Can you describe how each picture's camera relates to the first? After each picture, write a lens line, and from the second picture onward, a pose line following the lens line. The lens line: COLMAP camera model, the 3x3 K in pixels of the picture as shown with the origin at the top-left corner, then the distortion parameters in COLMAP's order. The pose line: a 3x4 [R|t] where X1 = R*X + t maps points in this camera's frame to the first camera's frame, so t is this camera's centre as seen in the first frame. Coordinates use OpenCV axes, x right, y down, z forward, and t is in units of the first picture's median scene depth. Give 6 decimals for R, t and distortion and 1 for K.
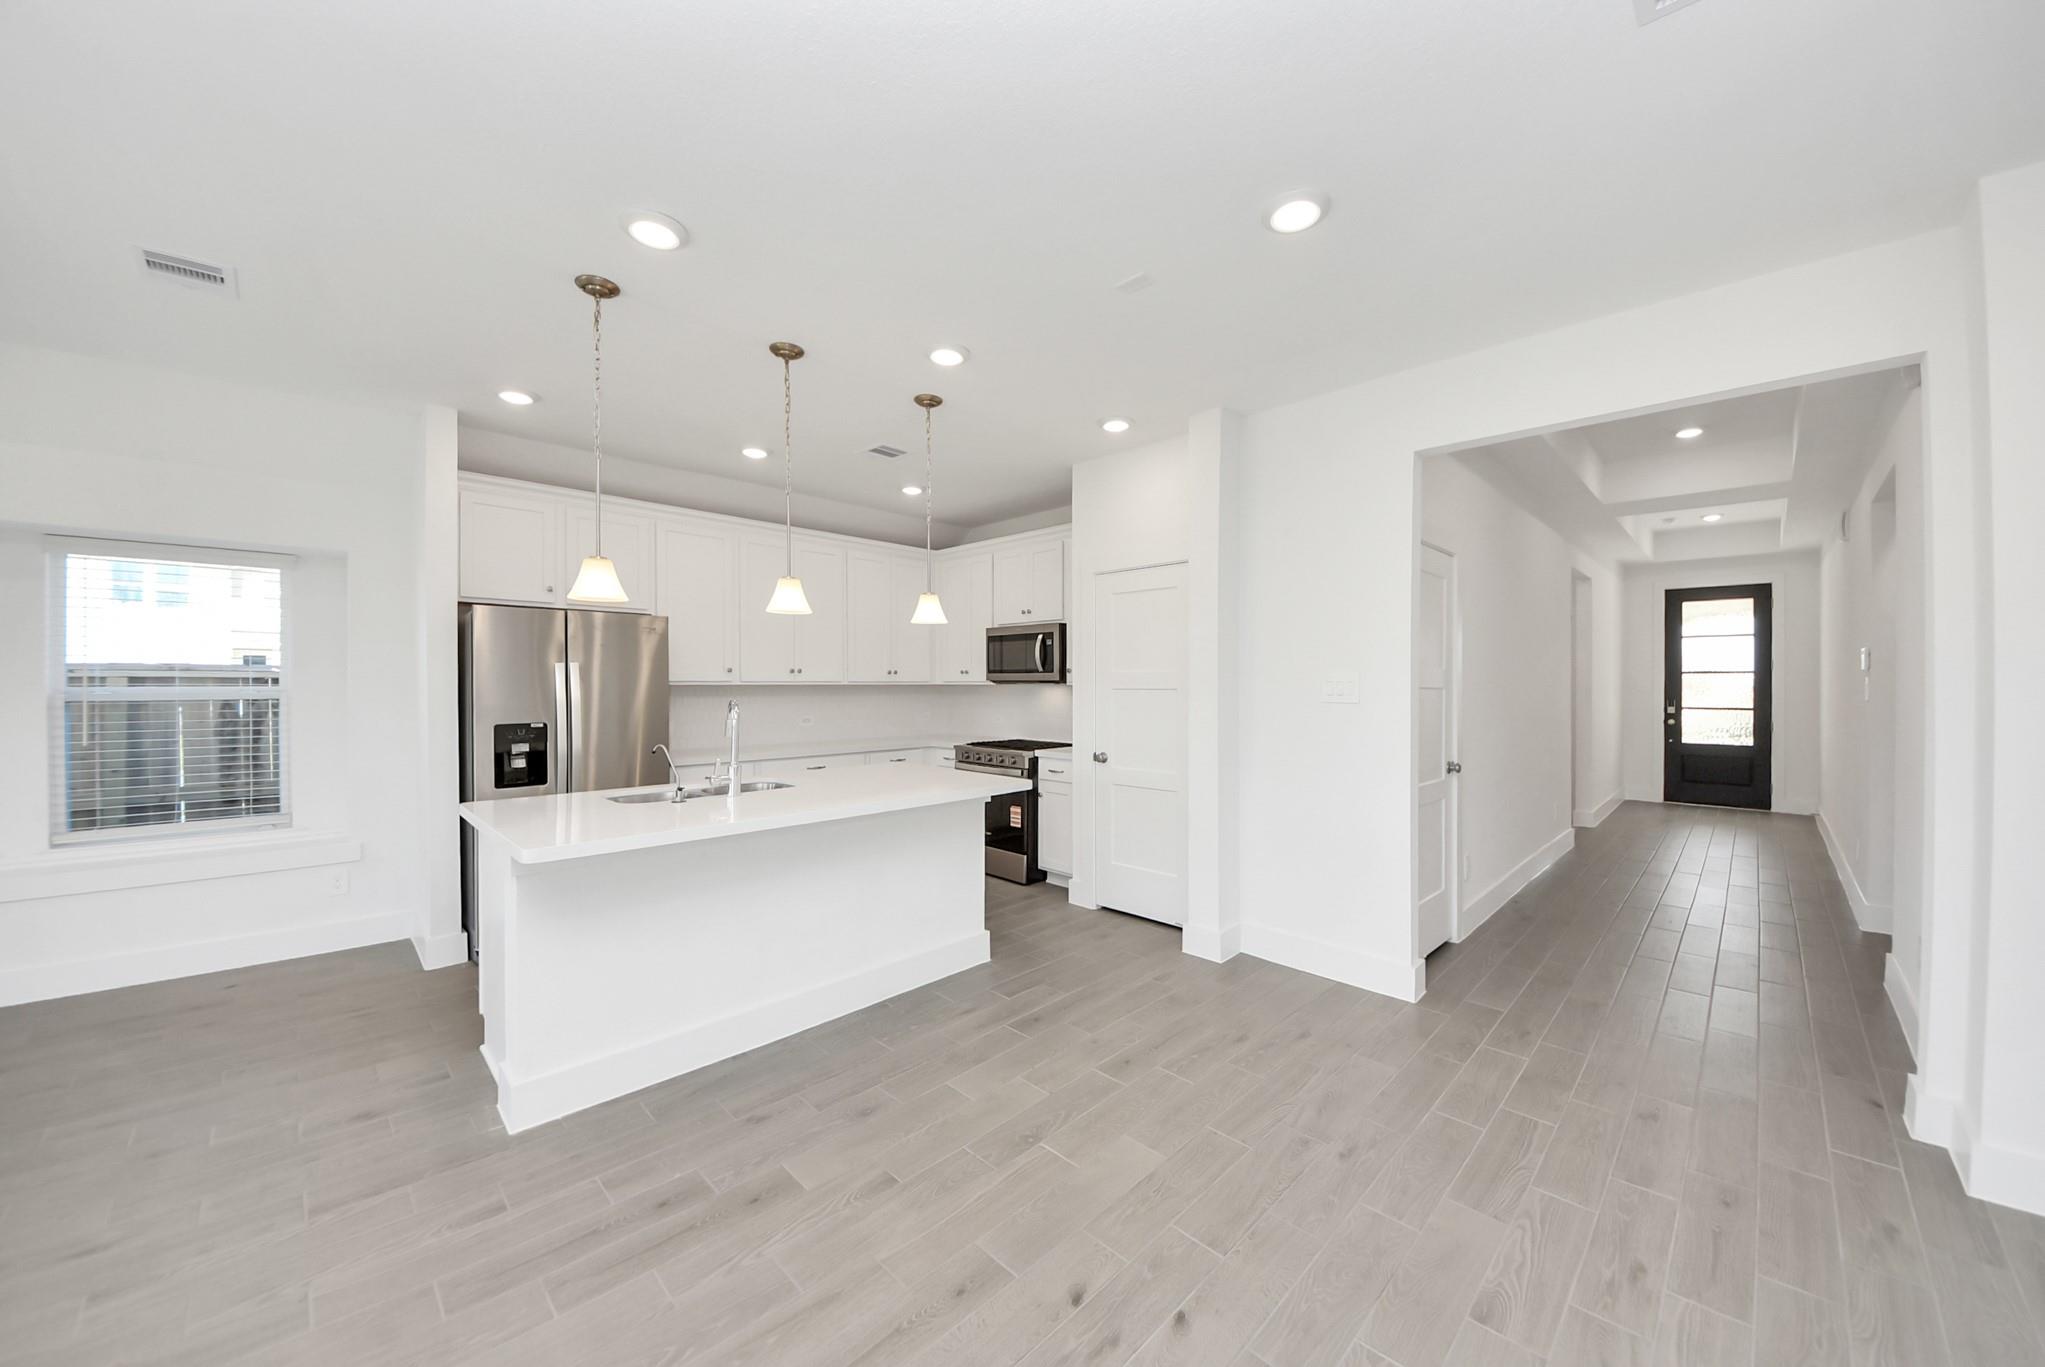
lens RADIAL K [[738.5, 0, 1101.4], [0, 738.5, 689.8], [0, 0, 1]] dist [-0.003899, -0.005964]
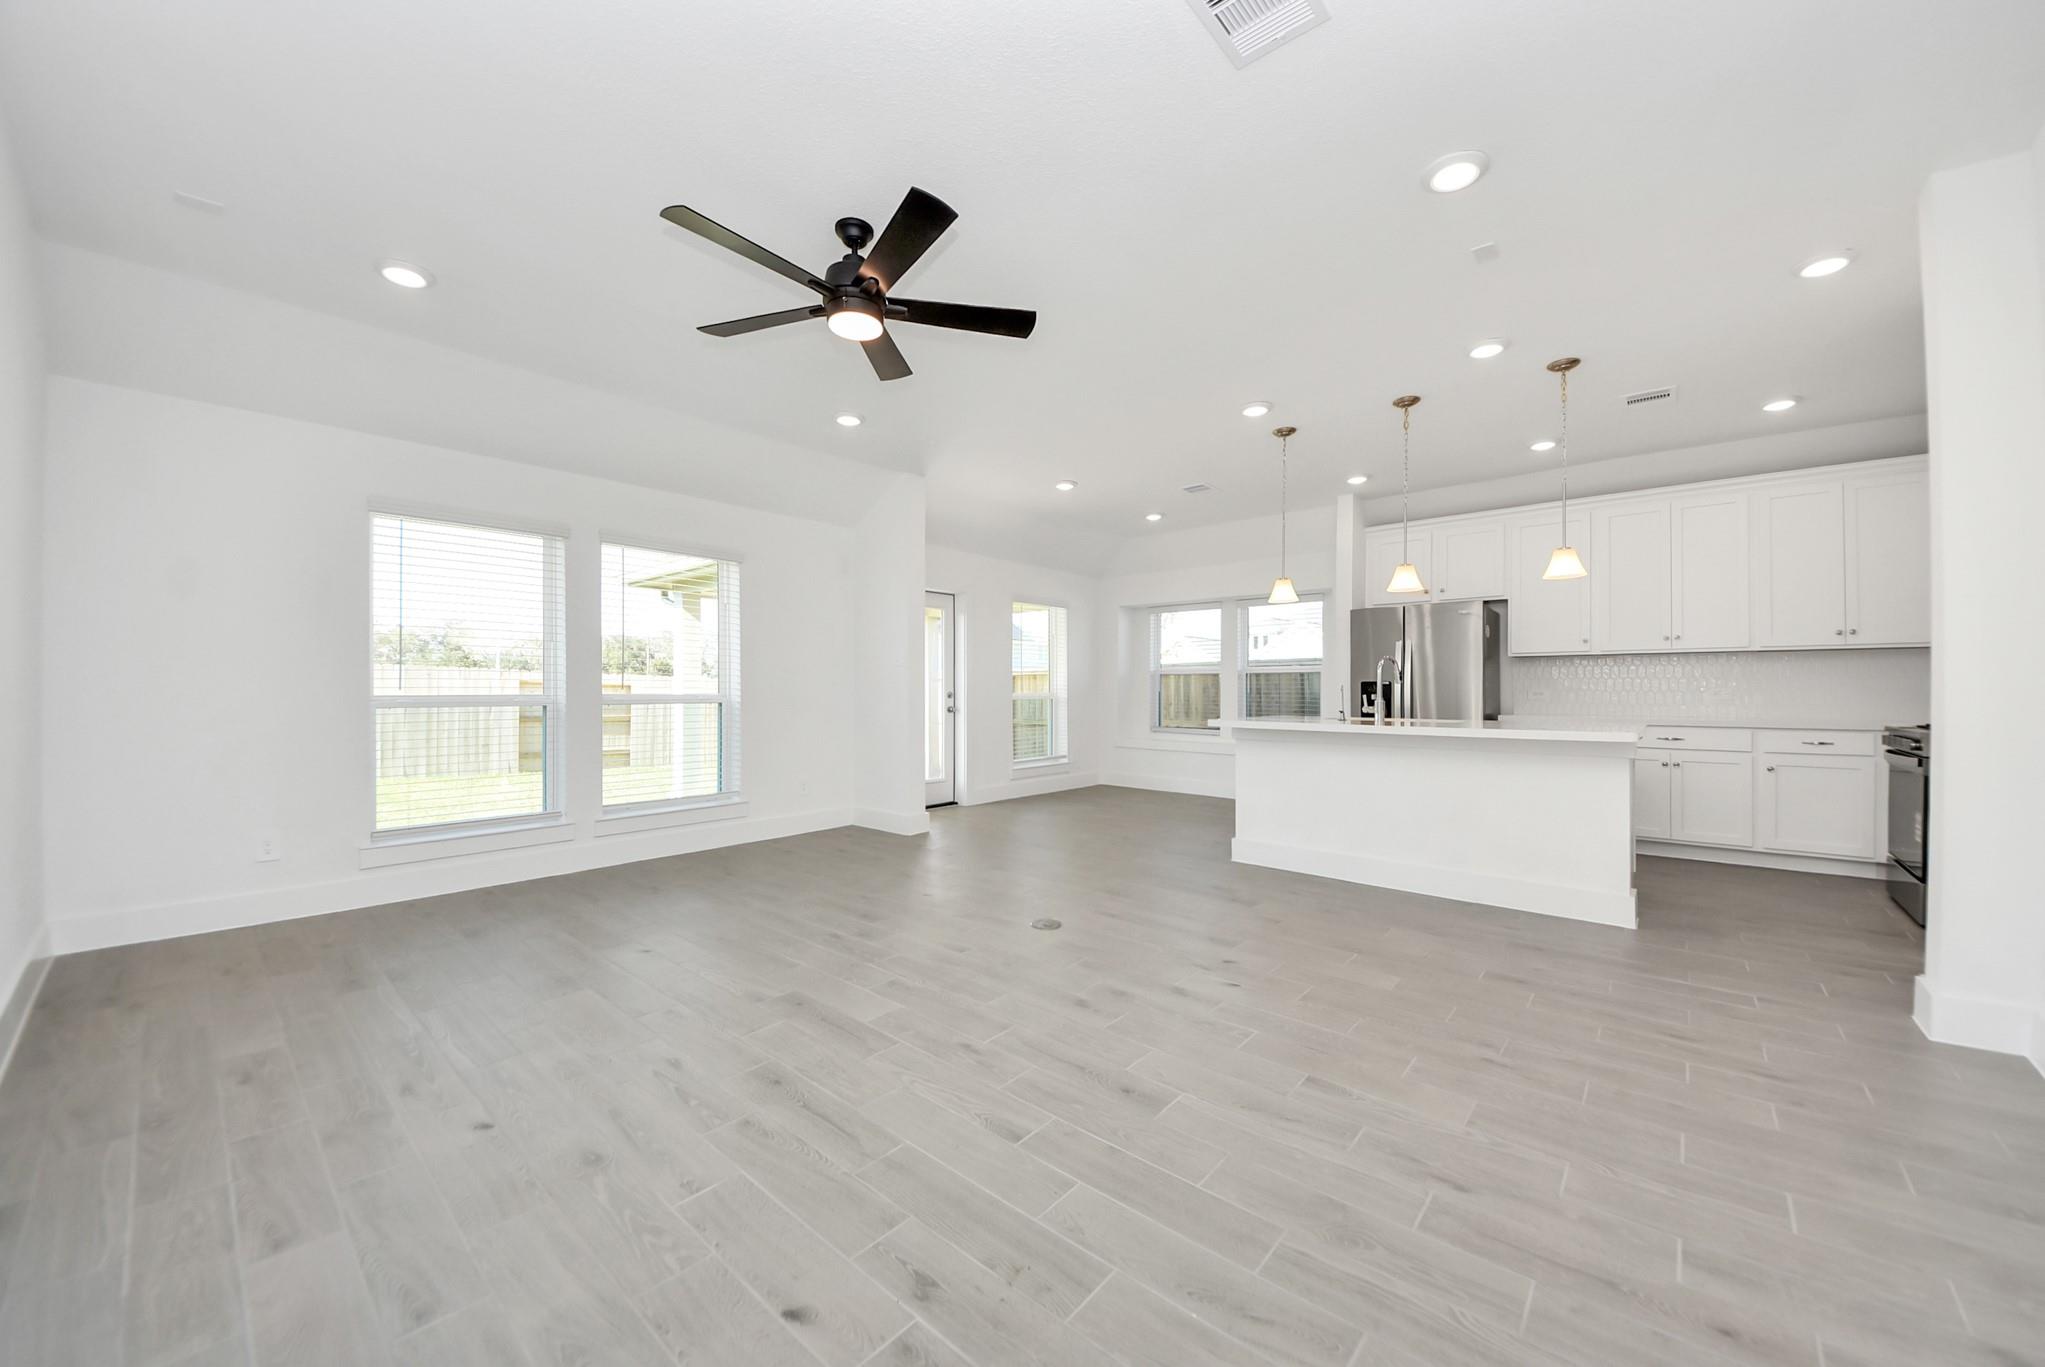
lens RADIAL K [[738.5, 0, 984.5], [0, 738.5, 691.0], [0, 0, 1]] dist [-0.003899, -0.005964]
pose [[-0.012564, -0.003343, -0.999915, 0.852400], [-0.009242, 0.999952, -0.003227, 0.085829], [0.999878, 0.009201, -0.012594, 0.202050]]
